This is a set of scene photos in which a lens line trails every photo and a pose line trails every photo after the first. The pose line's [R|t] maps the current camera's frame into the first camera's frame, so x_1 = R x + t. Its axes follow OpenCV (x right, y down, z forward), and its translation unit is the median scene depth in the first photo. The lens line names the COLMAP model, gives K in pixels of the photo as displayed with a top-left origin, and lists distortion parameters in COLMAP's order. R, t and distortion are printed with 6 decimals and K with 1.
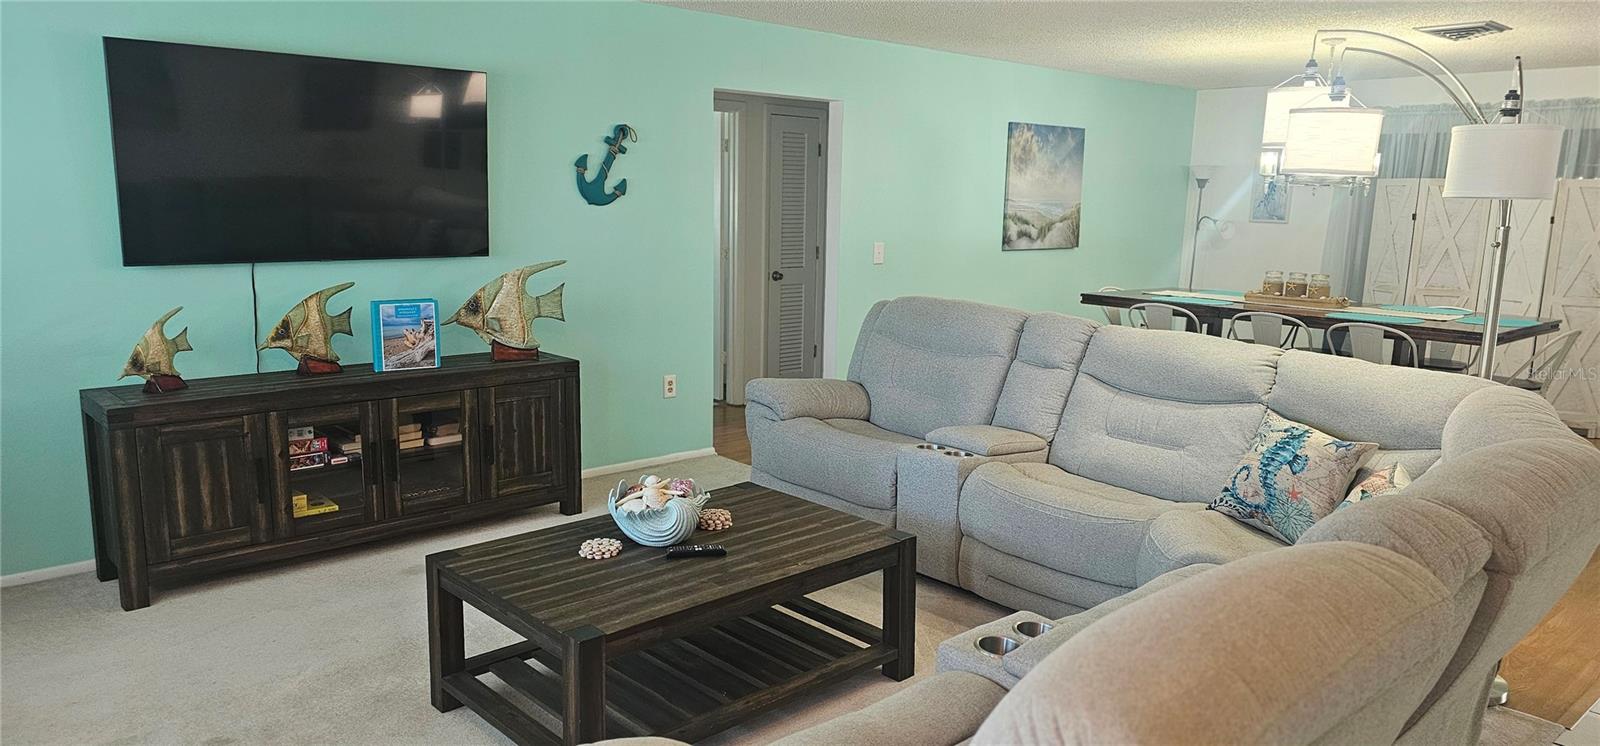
lens RADIAL K [[1077.6, 0, 802.6], [0, 1077.6, 394.3], [0, 0, 1]] dist [0.114090, -0.145854]
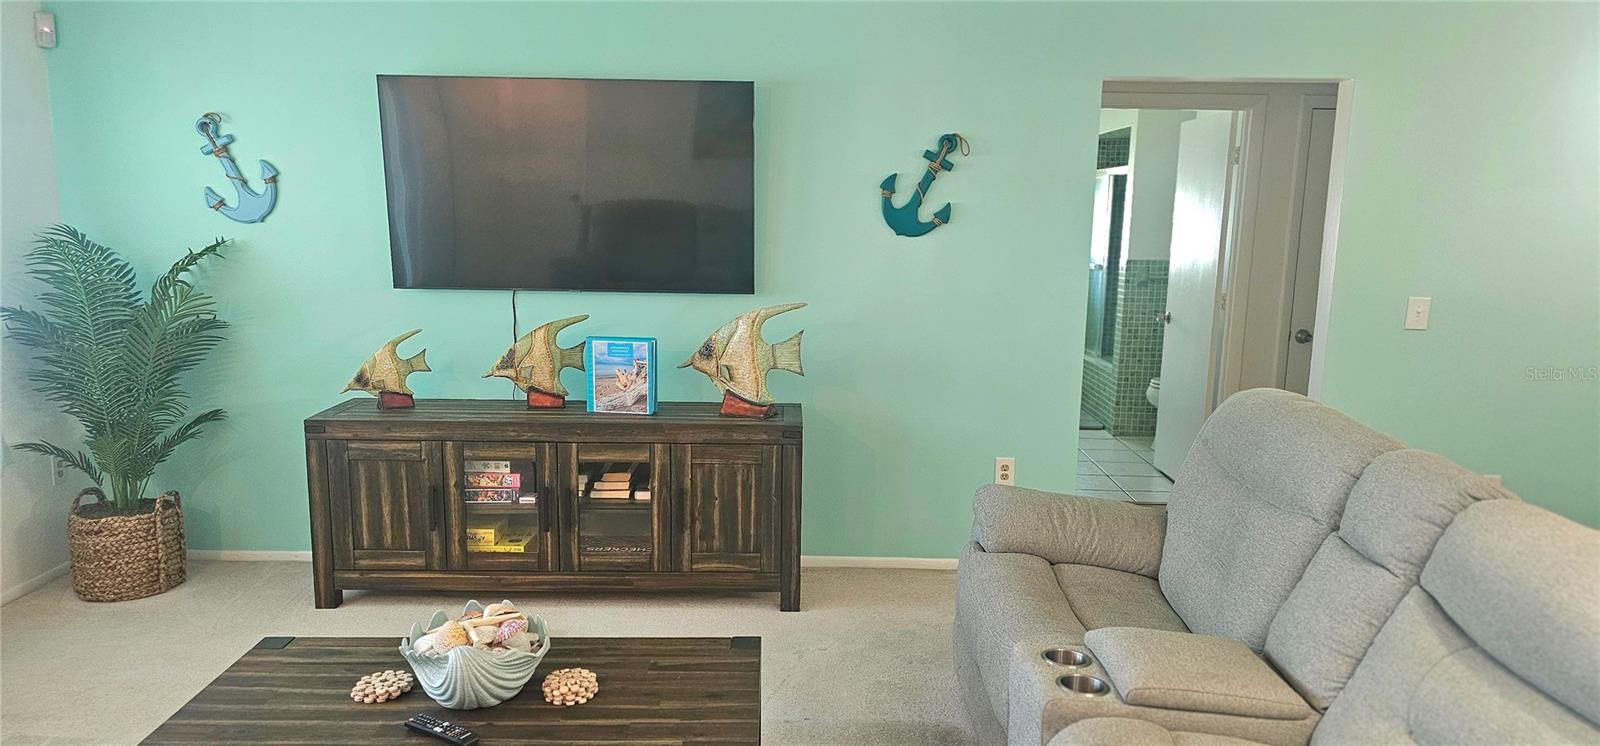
lens RADIAL K [[1077.6, 0, 802.6], [0, 1077.6, 394.3], [0, 0, 1]] dist [0.114090, -0.145854]
pose [[0.739111, 0.108769, -0.664744, 0.355392], [-0.126829, 0.991697, 0.021250, -0.077527], [0.661536, 0.068603, 0.746769, 0.425121]]
